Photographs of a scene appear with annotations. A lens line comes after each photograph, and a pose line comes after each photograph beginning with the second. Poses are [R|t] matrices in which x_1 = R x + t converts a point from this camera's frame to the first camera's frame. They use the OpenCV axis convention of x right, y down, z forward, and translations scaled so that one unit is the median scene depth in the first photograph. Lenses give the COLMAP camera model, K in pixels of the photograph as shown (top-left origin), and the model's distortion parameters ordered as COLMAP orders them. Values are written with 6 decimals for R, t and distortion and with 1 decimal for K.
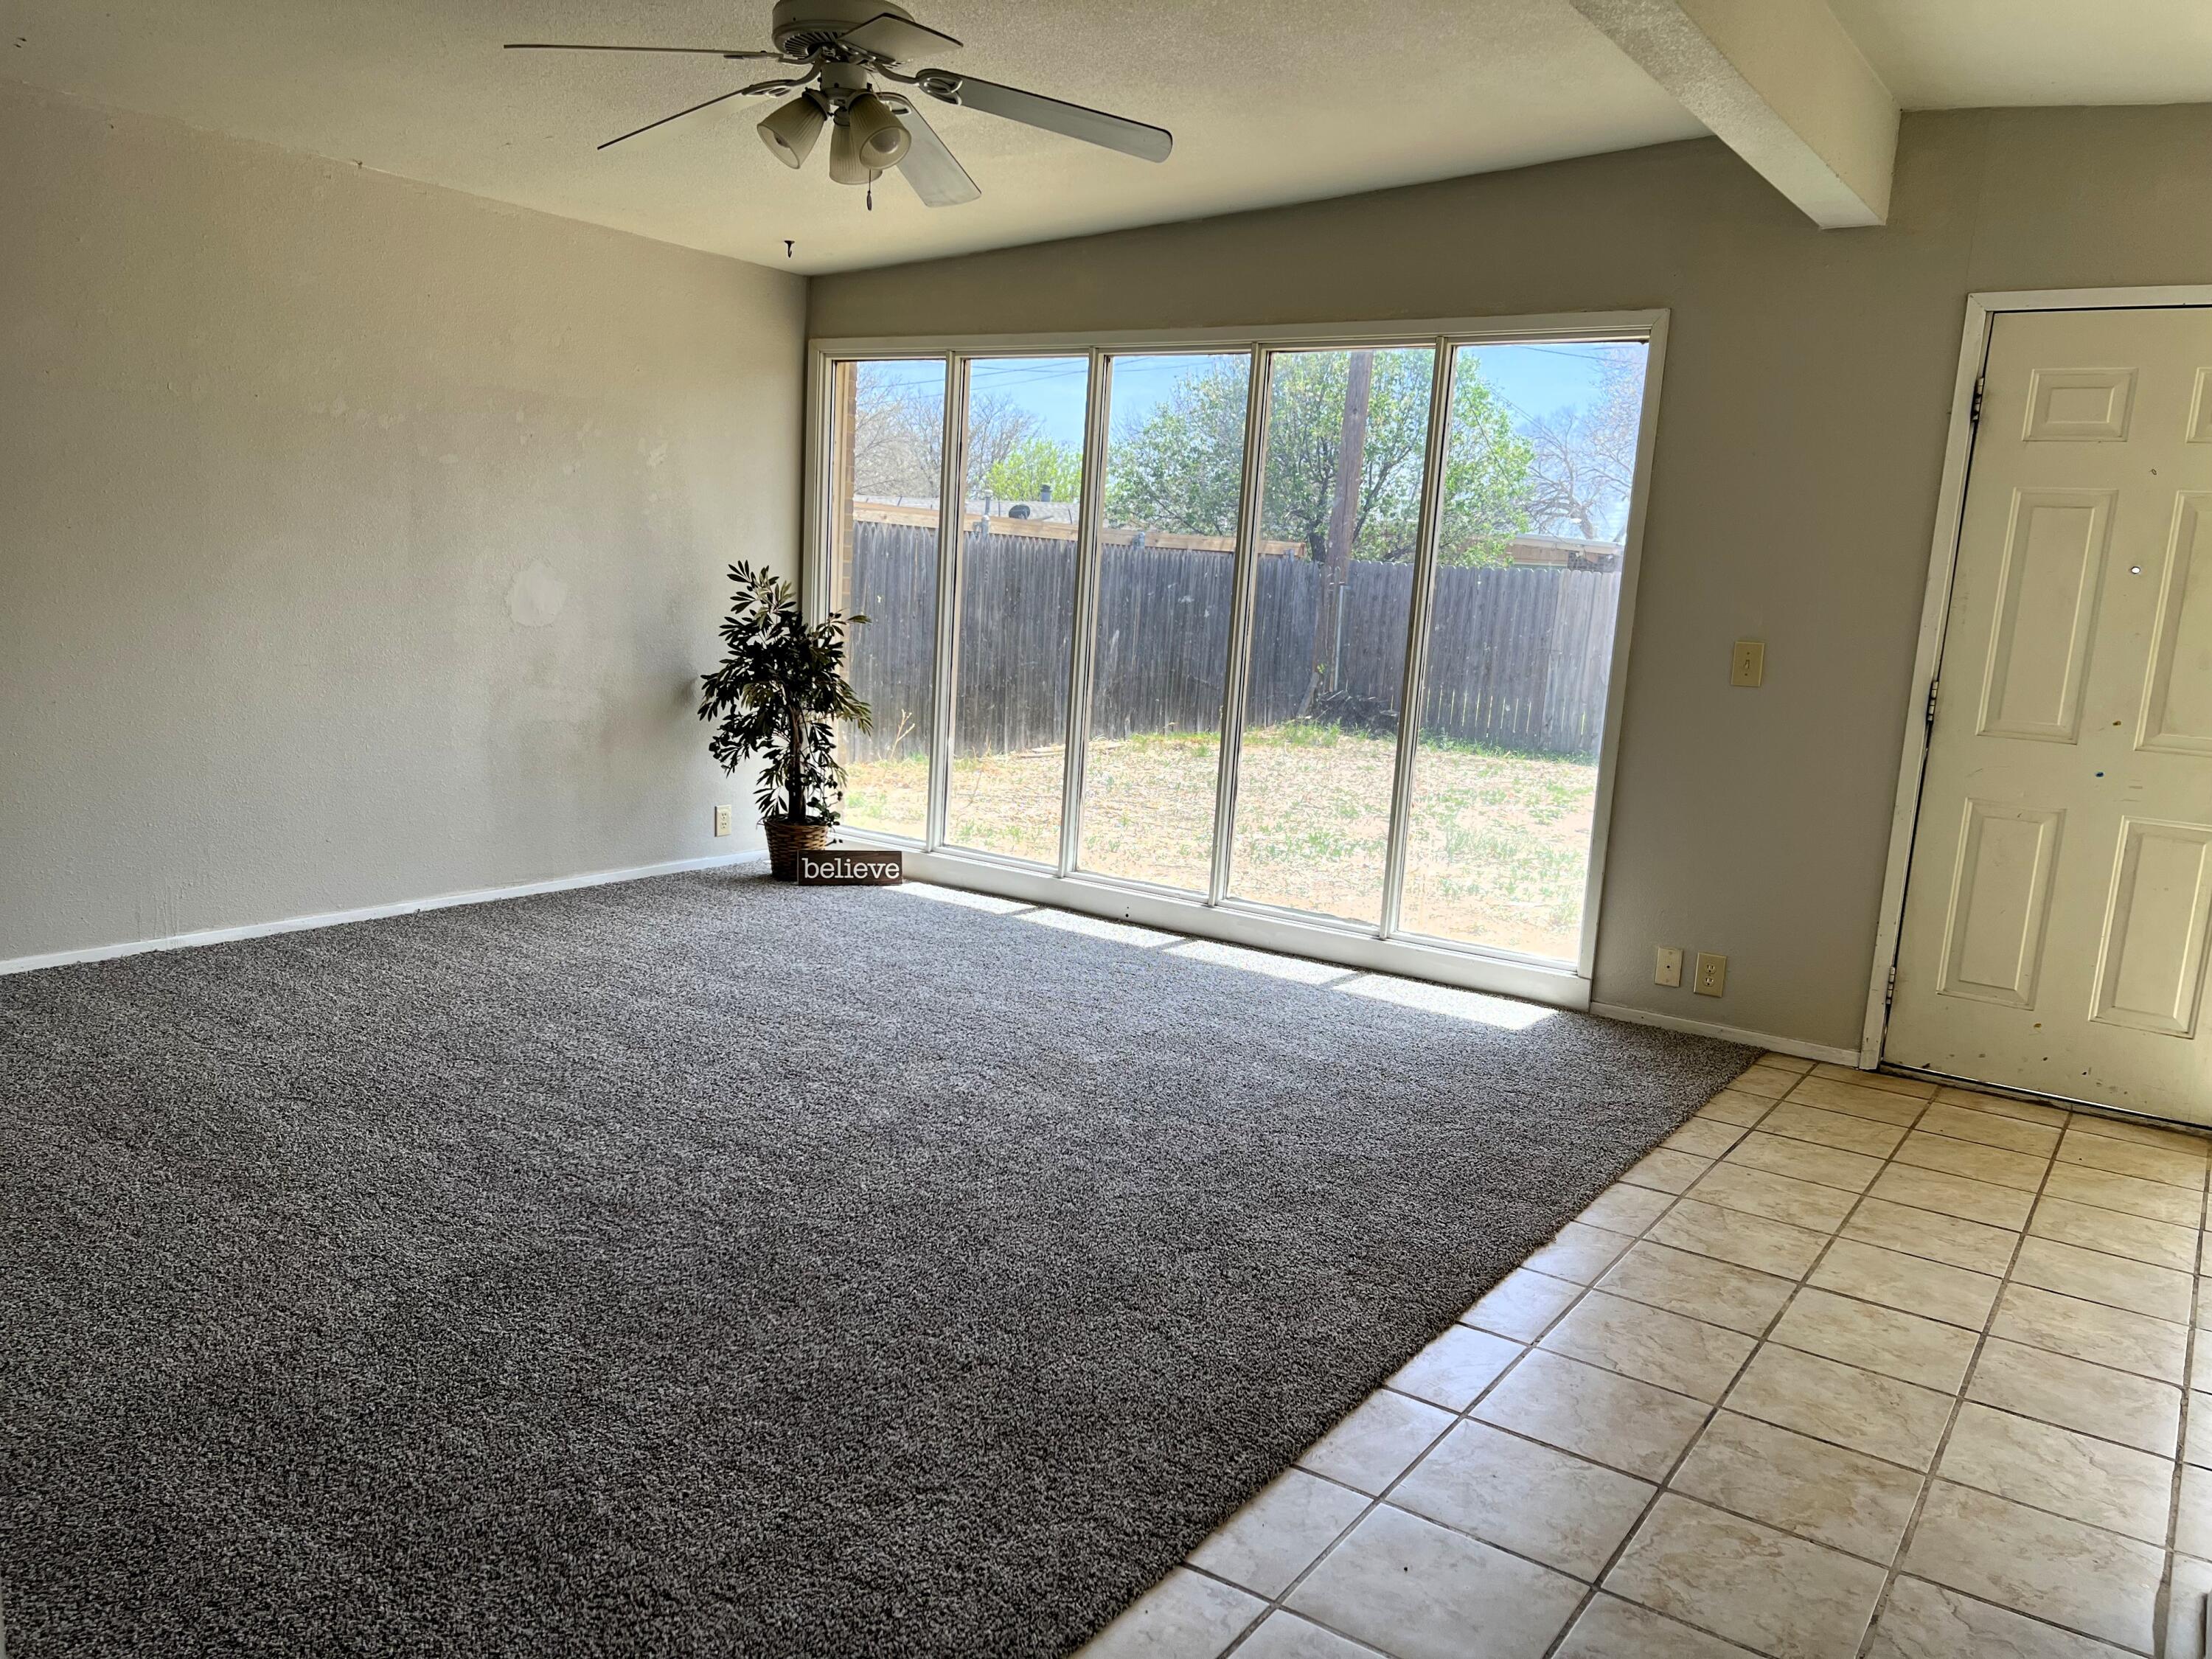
lens RADIAL K [[1671.0, 0, 1090.8], [0, 1671.0, 833.8], [0, 0, 1]] dist [0.059496, -0.071673]
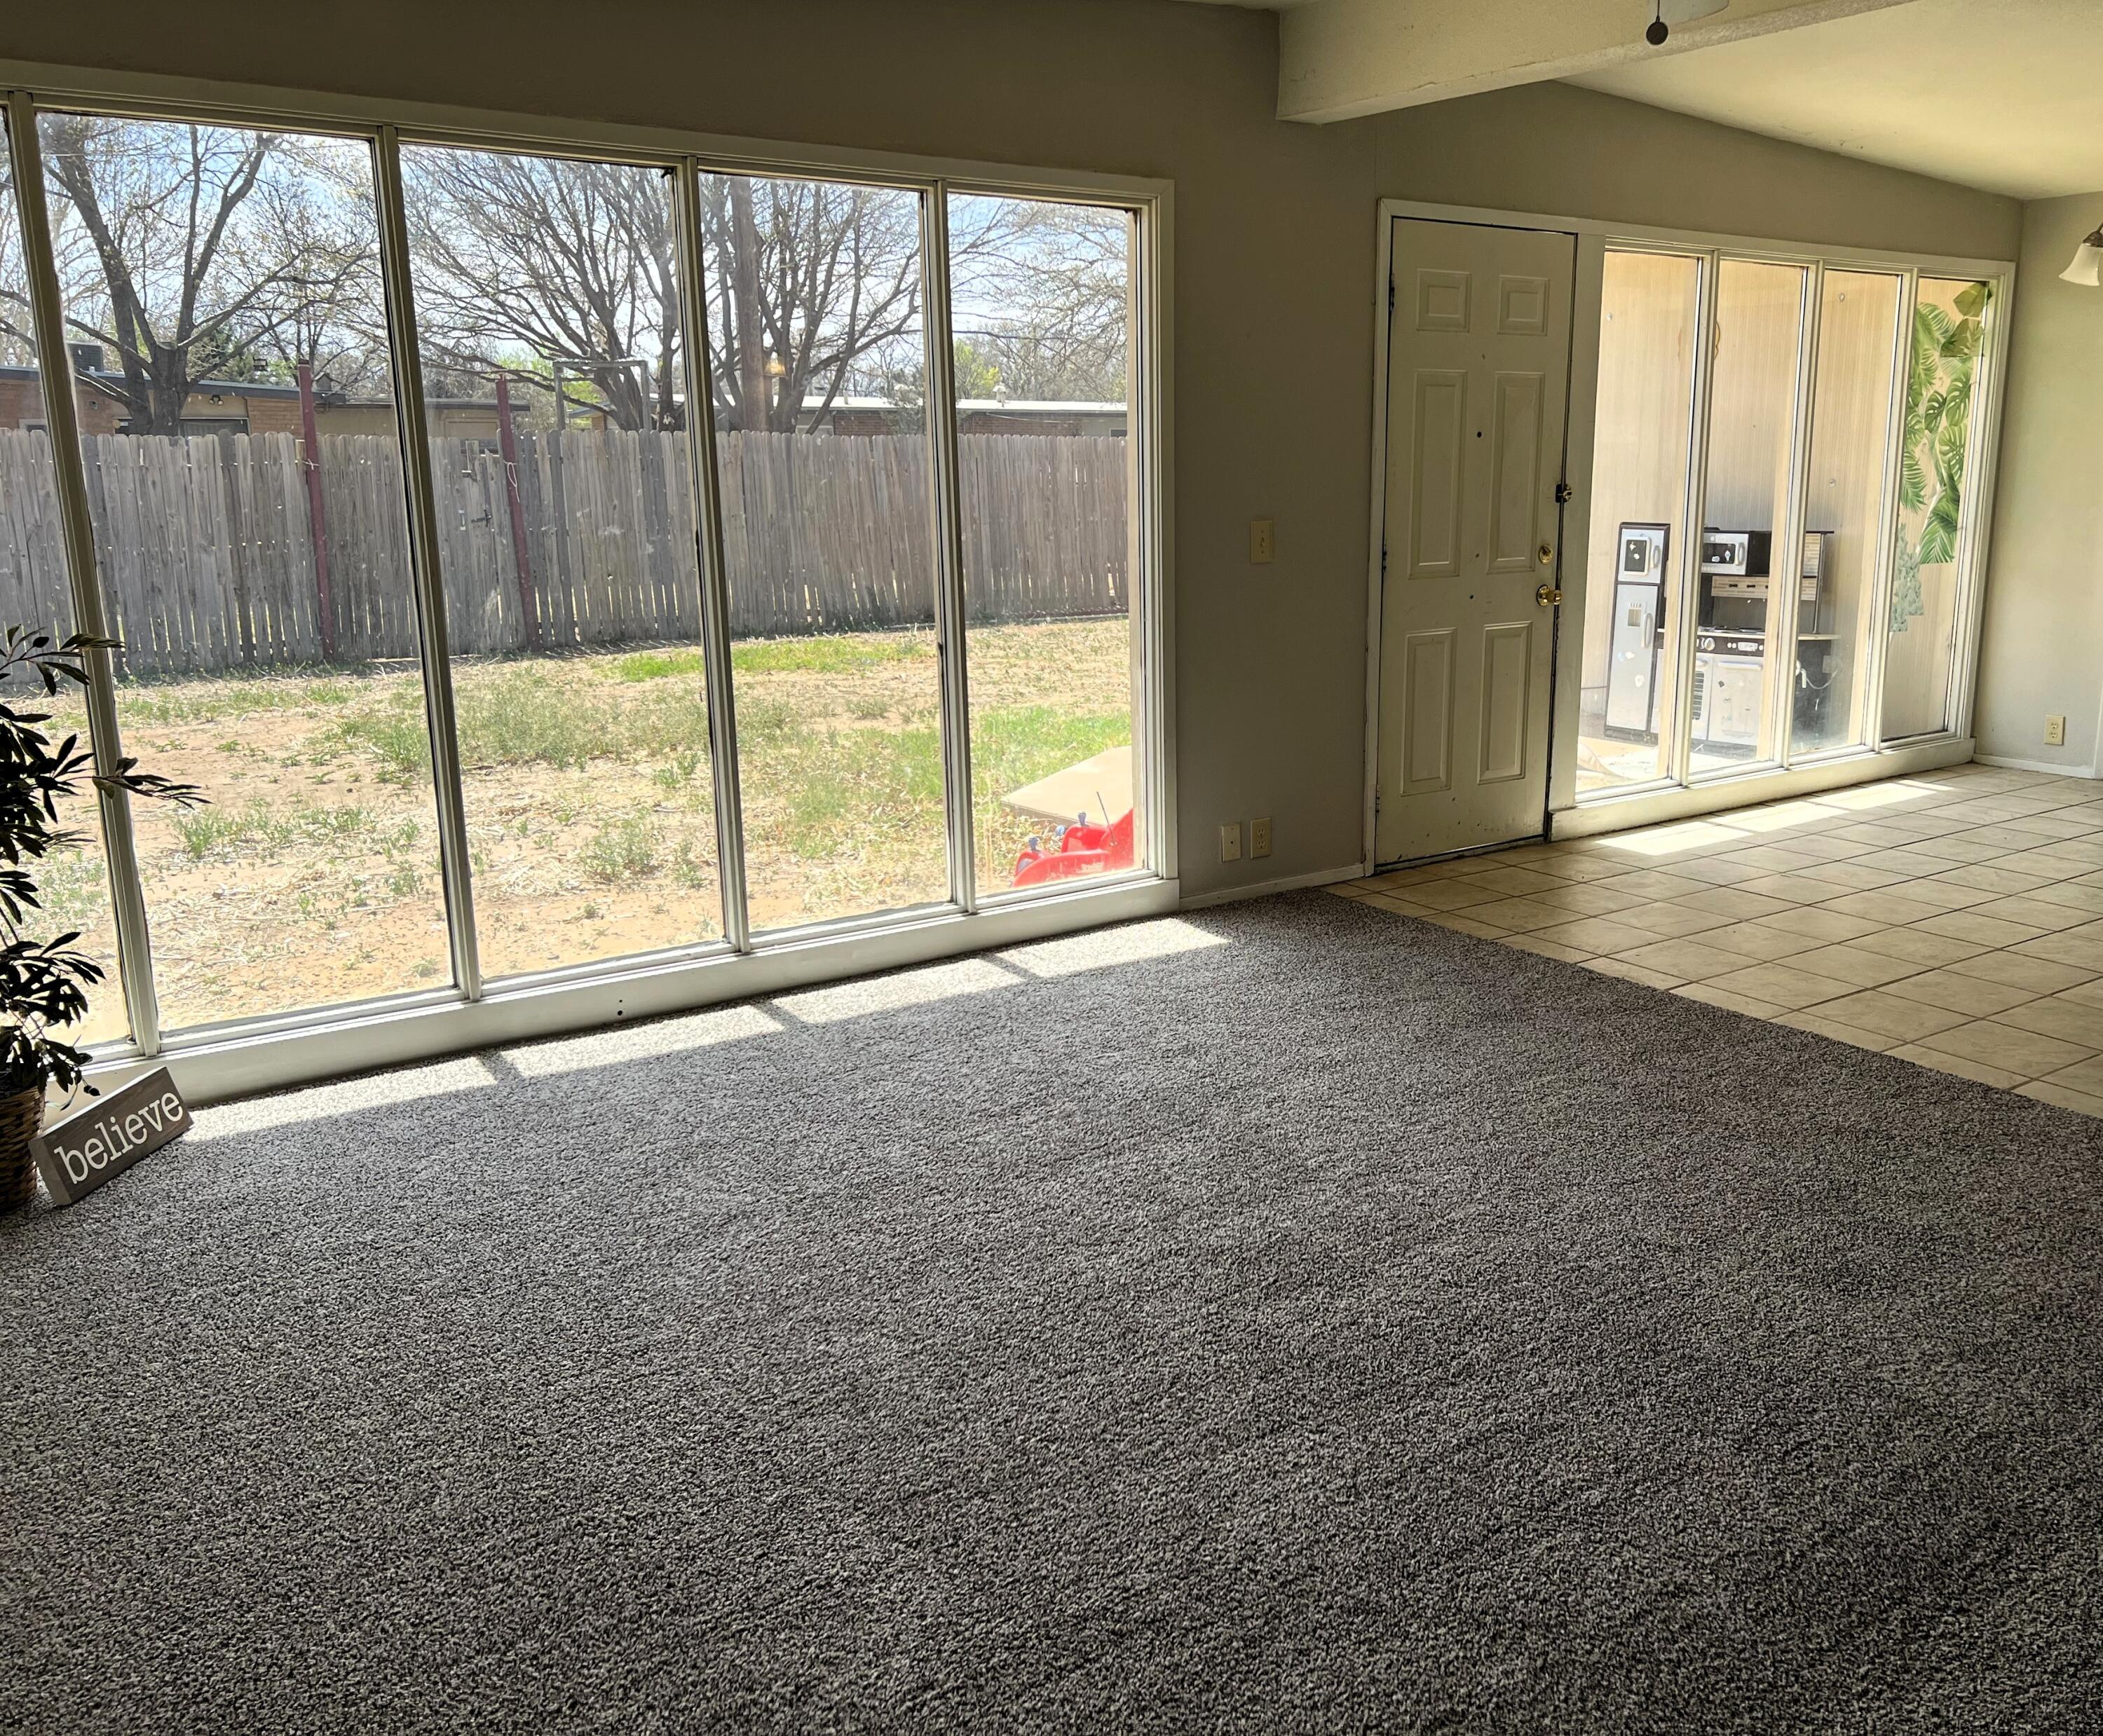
lens RADIAL K [[1880.9, 0, 1064.1], [0, 1880.9, 877.3], [0, 0, 1]] dist [-0.002971, -0.003798]
pose [[0.309973, -0.270783, 0.911369, -0.792711], [0.175474, 0.958410, 0.225078, -0.189162], [-0.934412, 0.090153, 0.344597, 0.750625]]
